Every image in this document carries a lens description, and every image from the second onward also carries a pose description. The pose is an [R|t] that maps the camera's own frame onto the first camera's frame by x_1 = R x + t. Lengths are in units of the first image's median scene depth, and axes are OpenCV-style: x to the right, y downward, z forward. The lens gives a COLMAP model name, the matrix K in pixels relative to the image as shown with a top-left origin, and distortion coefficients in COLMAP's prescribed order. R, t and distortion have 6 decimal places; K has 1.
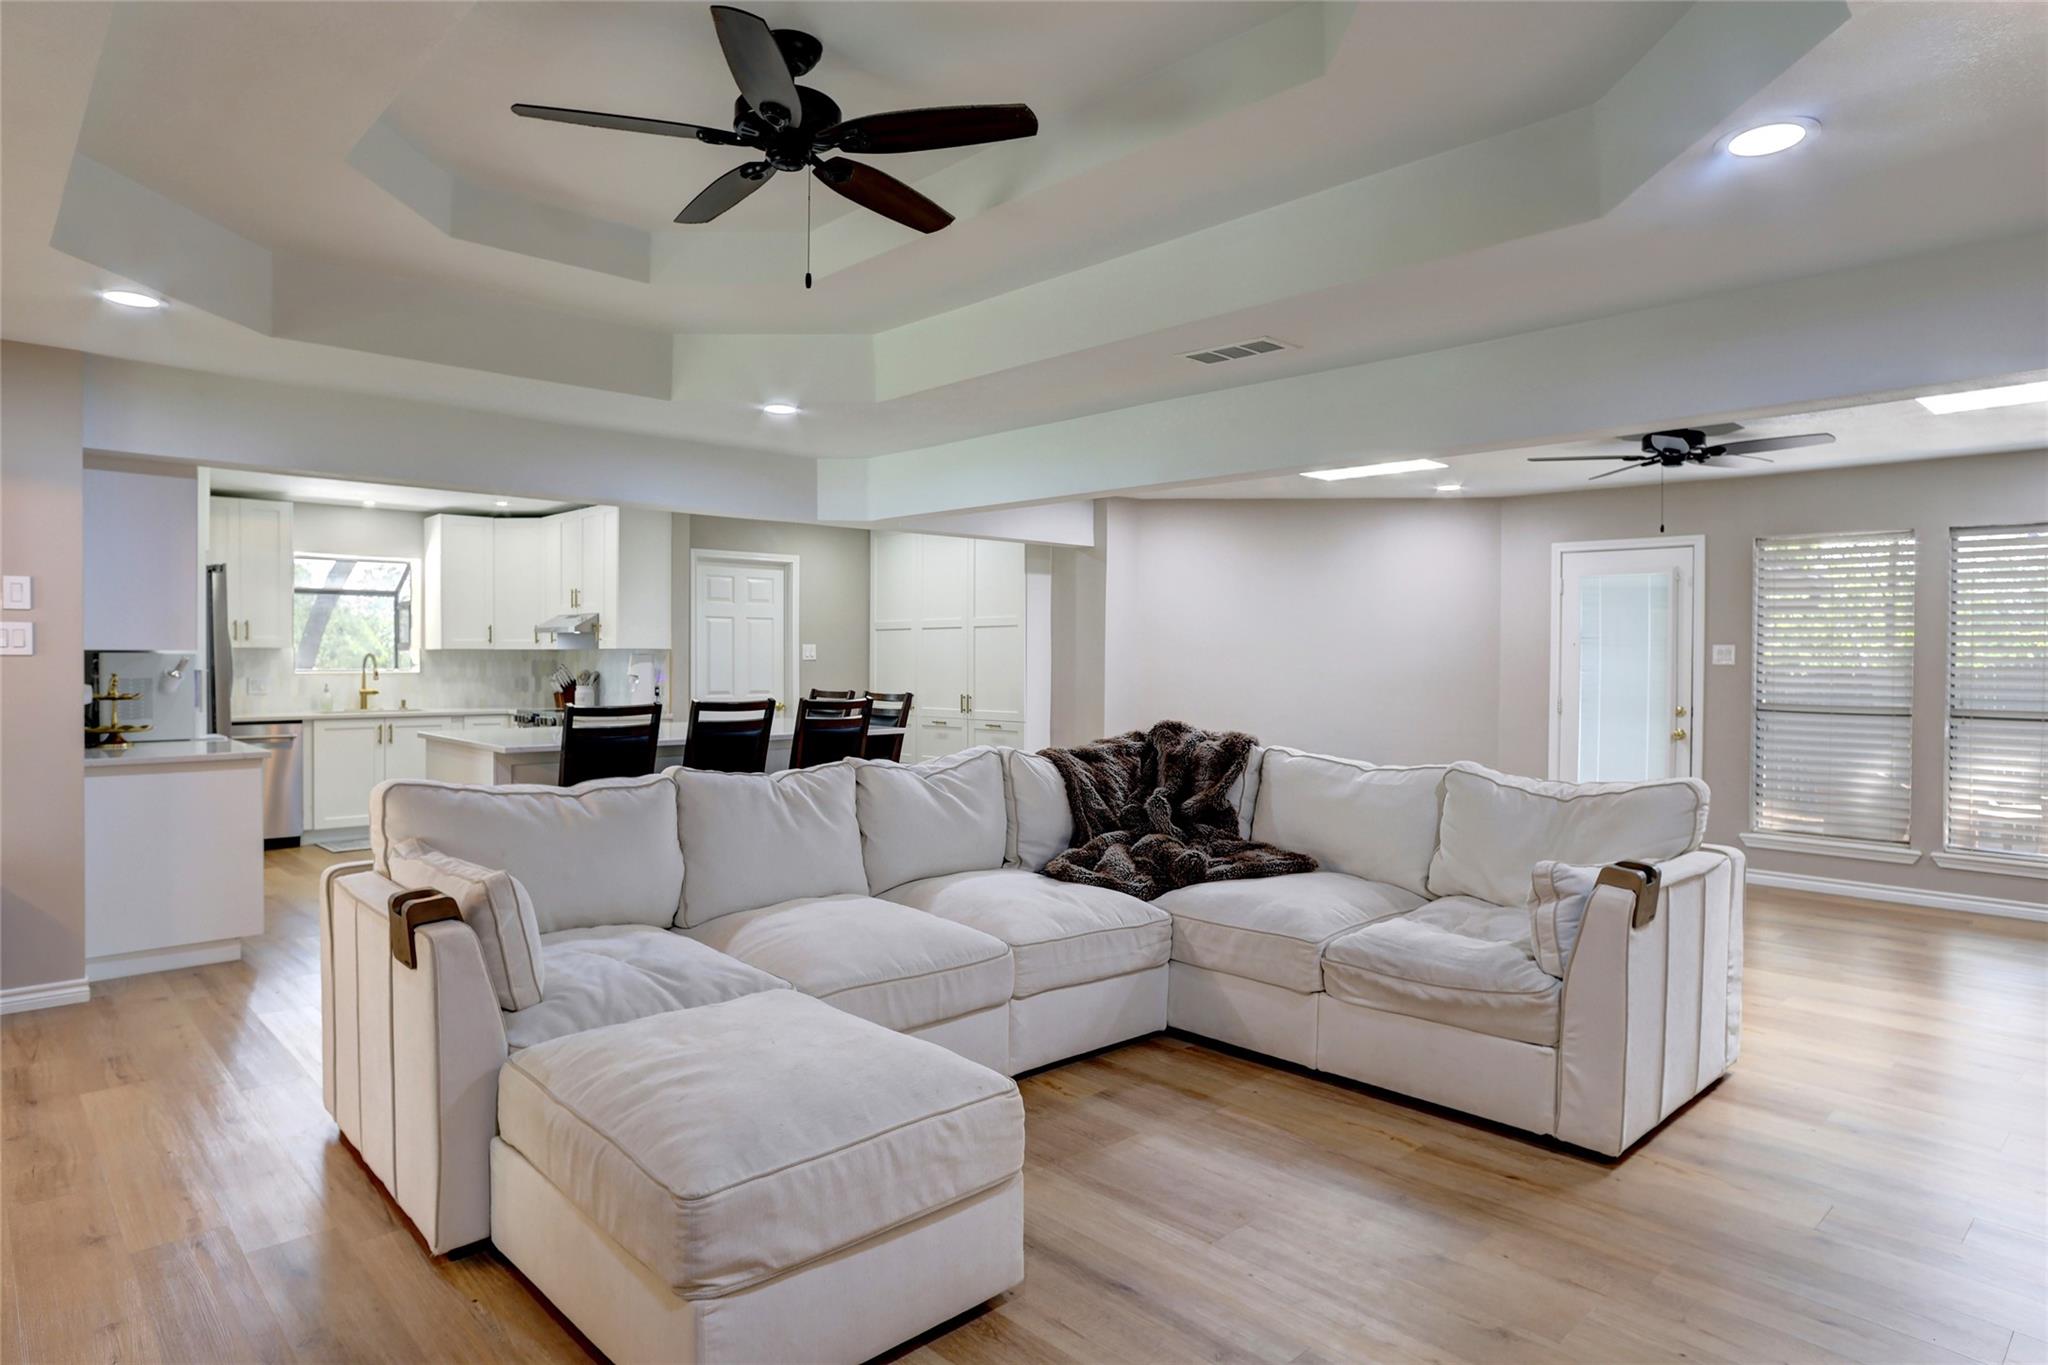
lens RADIAL K [[1179.6, 0, 994.8], [0, 1179.6, 674.6], [0, 0, 1]] dist [-0.018893, 0.014009]
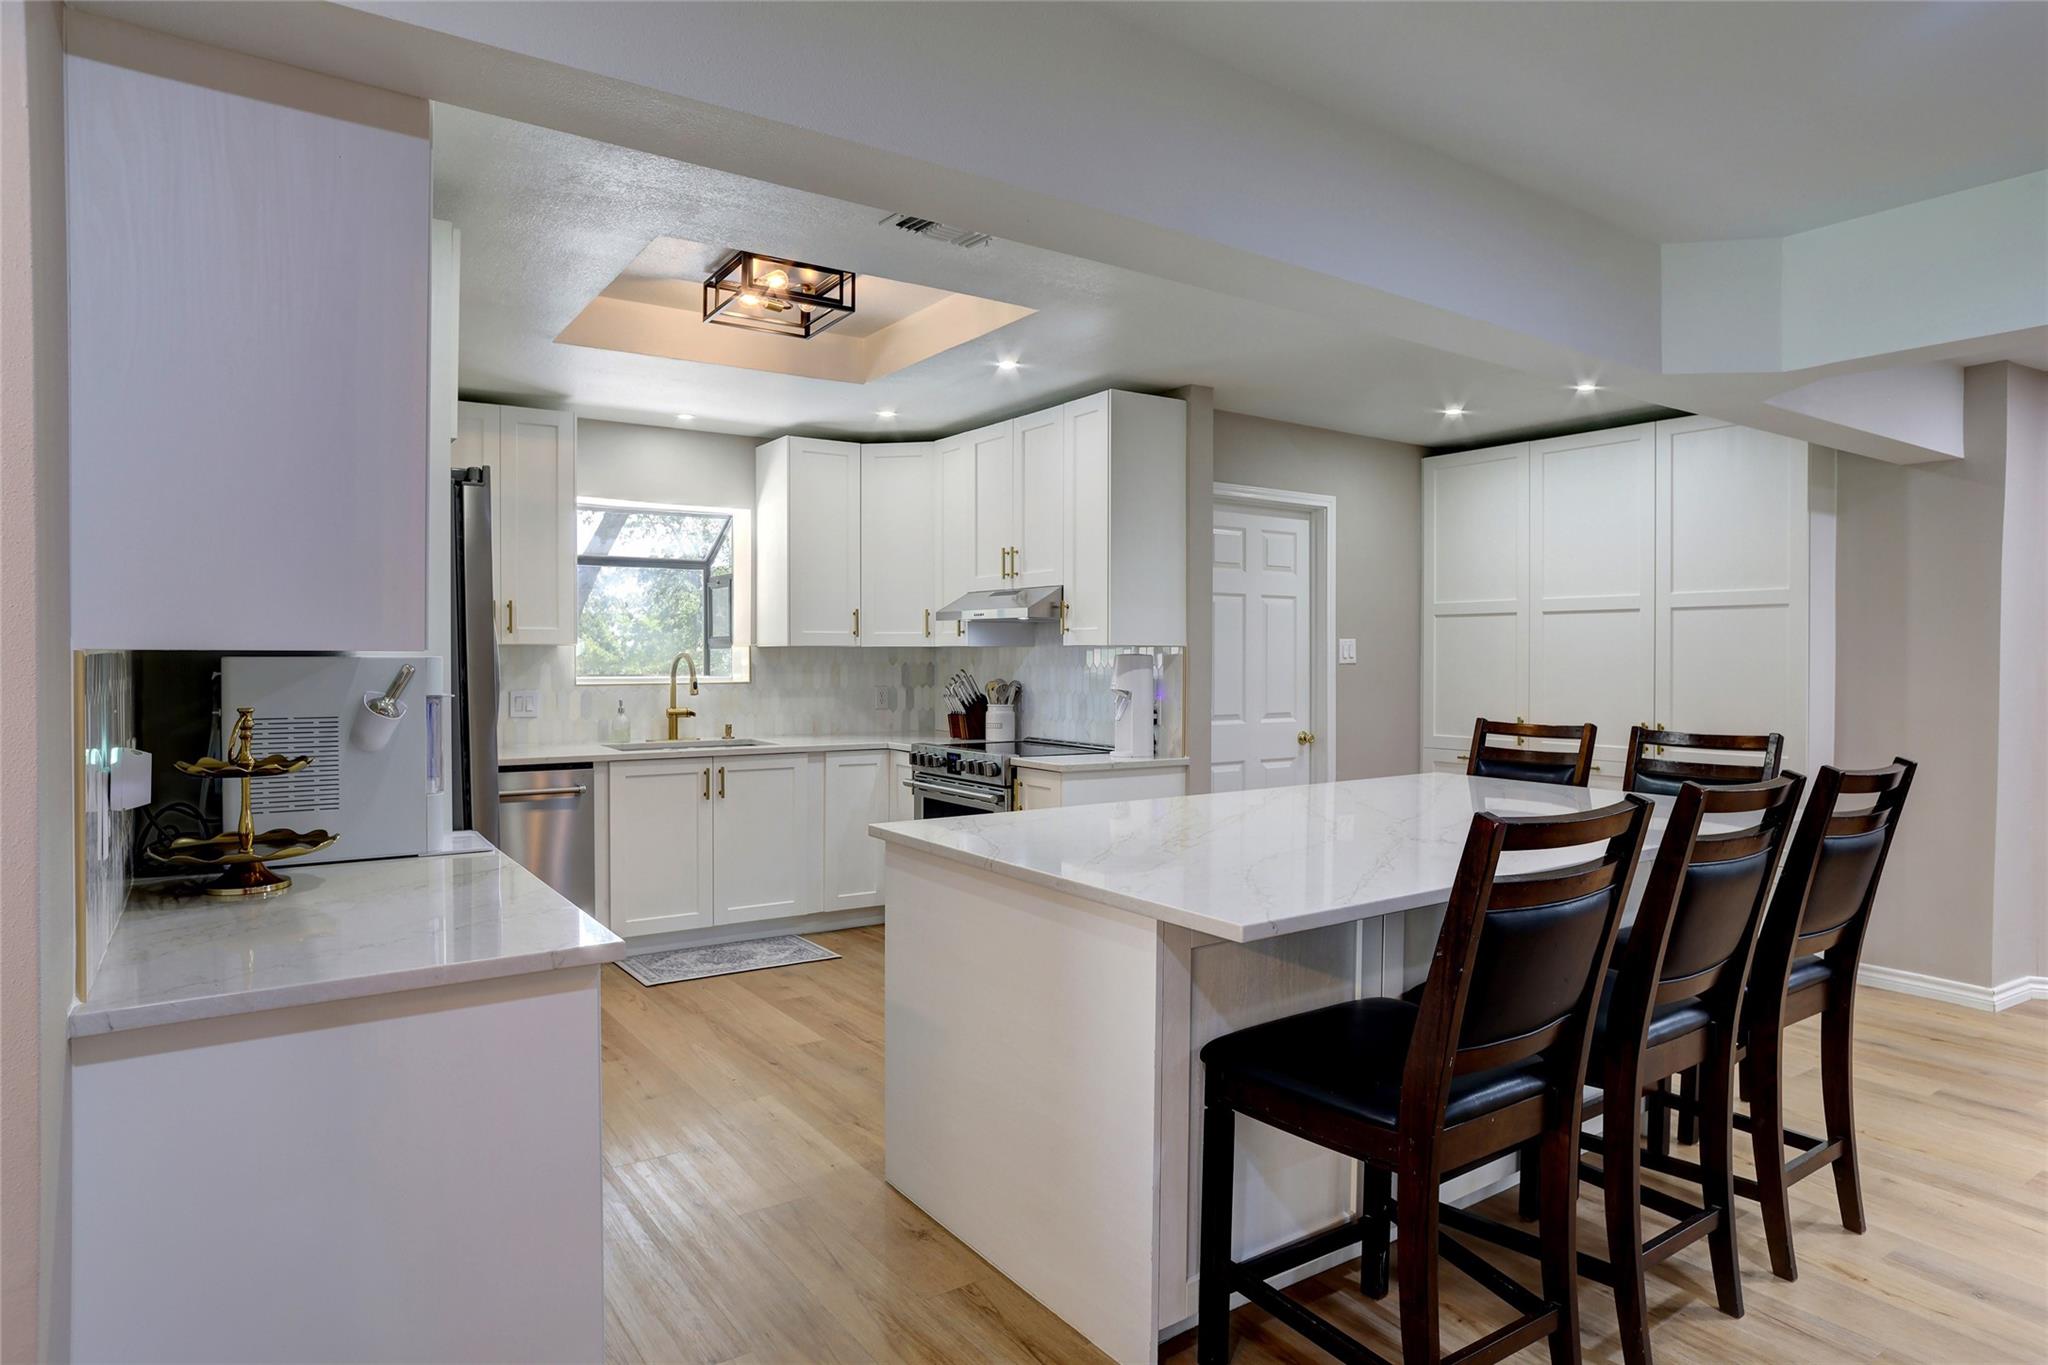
lens RADIAL K [[1179.6, 0, 1006.2], [0, 1179.6, 668.8], [0, 0, 1]] dist [-0.018893, 0.014009]
pose [[0.988946, 0.003275, -0.148240, -0.259195], [-0.003388, 0.999994, -0.000509, -0.009616], [0.148237, 0.001005, 0.988951, 0.384412]]
